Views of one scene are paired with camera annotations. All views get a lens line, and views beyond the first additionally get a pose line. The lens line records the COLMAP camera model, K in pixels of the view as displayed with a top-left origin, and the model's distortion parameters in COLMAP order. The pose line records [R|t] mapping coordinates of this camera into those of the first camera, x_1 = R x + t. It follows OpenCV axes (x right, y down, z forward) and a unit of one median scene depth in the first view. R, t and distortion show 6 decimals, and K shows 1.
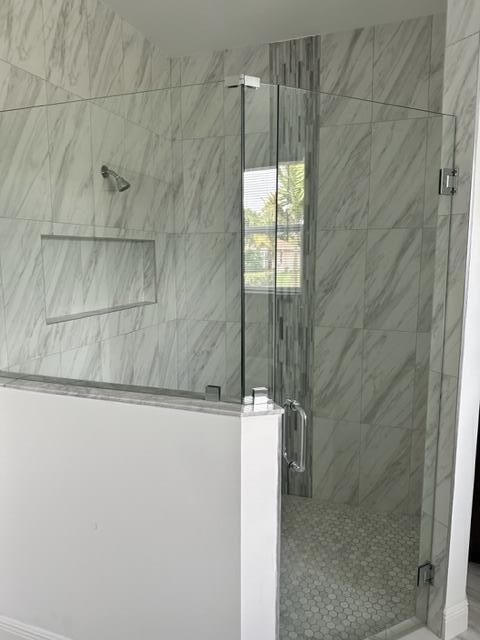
lens RADIAL K [[452.3, 0, 239.2], [0, 452.3, 318.9], [0, 0, 1]] dist [0.049401, -0.065792]
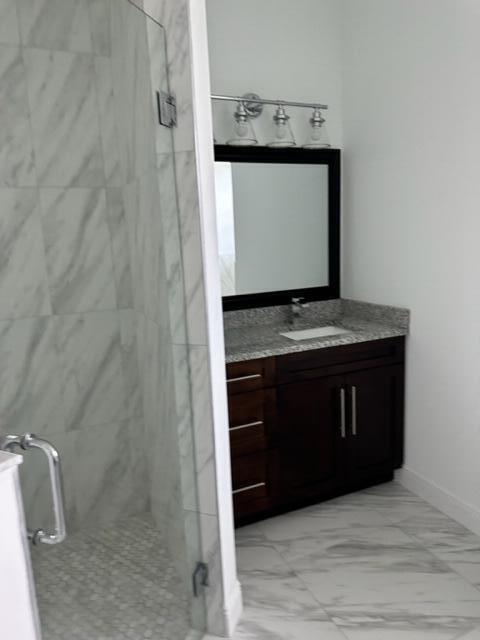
lens RADIAL K [[452.3, 0, 243.4], [0, 452.3, 317.0], [0, 0, 1]] dist [0.049401, -0.065792]
pose [[0.714972, -0.151388, 0.682566, -0.034717], [0.140317, 0.987483, 0.072038, 0.015734], [-0.684928, 0.044271, 0.727265, 0.214524]]
